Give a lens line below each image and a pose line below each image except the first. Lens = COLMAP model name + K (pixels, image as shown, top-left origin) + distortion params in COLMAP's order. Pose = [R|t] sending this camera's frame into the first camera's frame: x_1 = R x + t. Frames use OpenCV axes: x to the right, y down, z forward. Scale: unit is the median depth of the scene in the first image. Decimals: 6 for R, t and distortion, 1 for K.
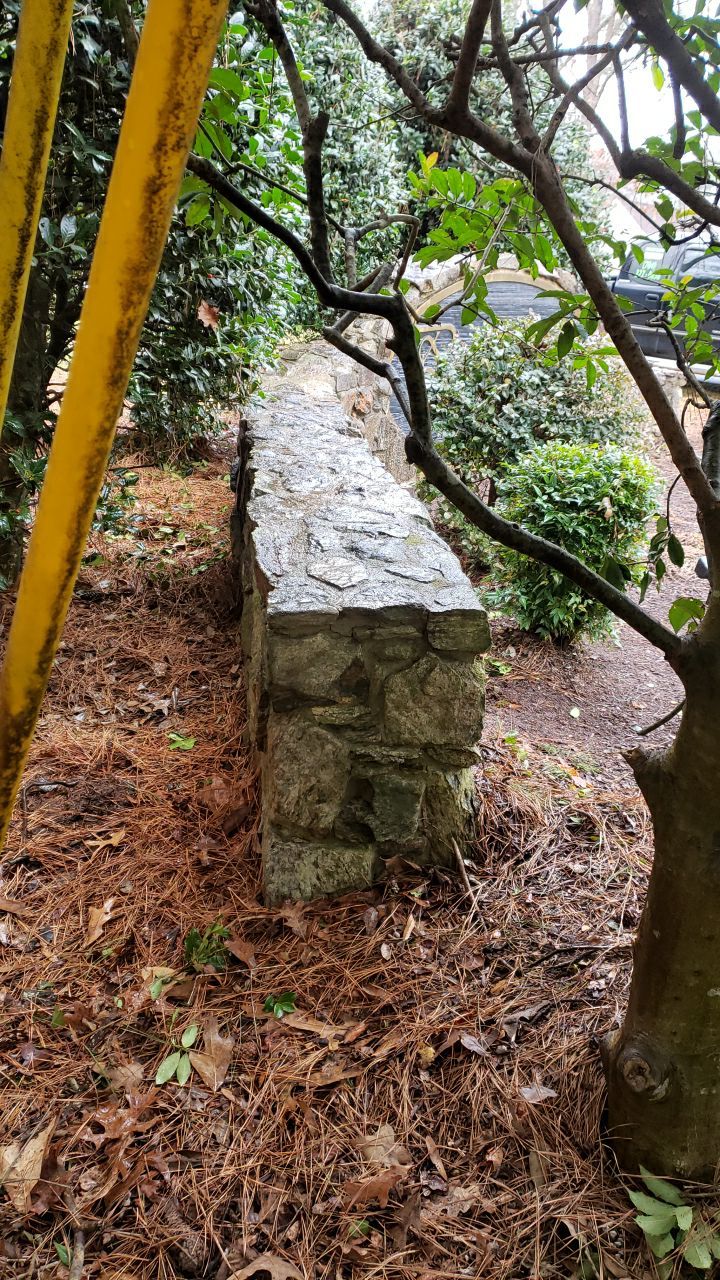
lens RADIAL K [[968.2, 0, 357.7], [0, 968.2, 636.9], [0, 0, 1]] dist [0.036082, -0.047392]
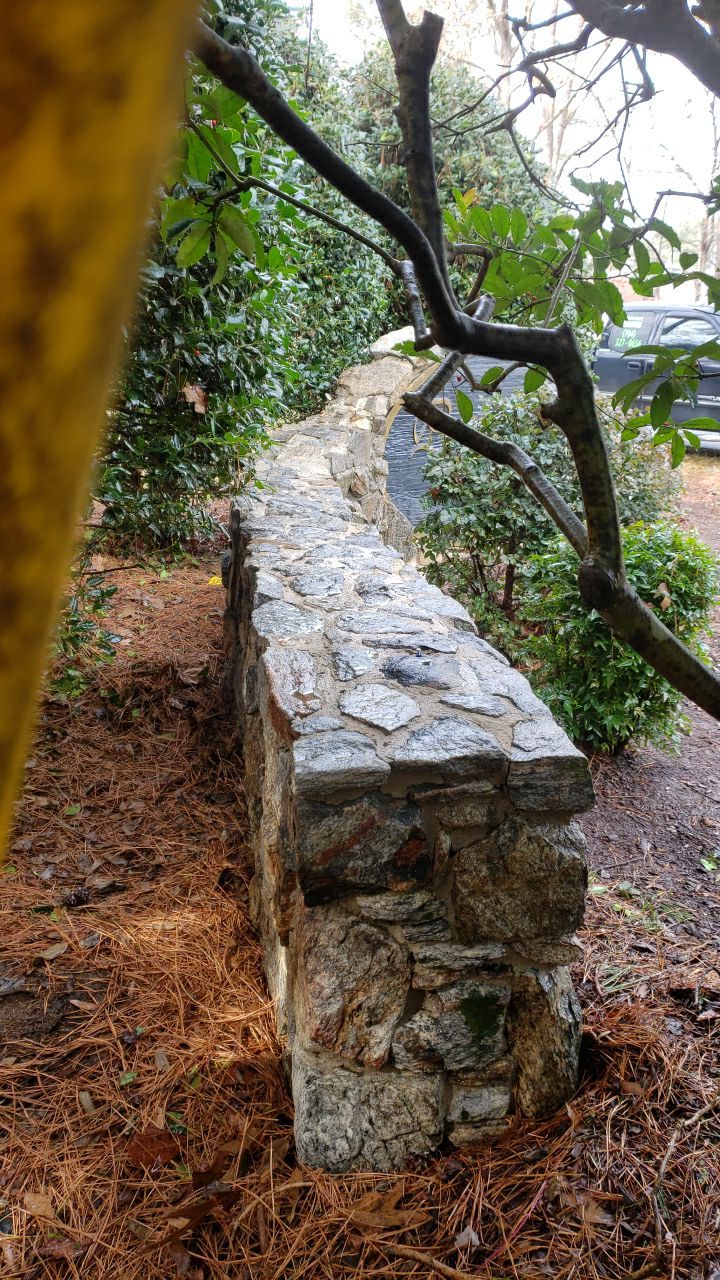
lens RADIAL K [[958.8, 0, 359.3], [0, 958.8, 612.0], [0, 0, 1]] dist [0.108173, -0.120538]
pose [[0.998899, -0.041383, 0.022081, -0.035788], [0.043374, 0.994144, -0.098973, -0.047505], [-0.017855, 0.099821, 0.994845, 0.159059]]
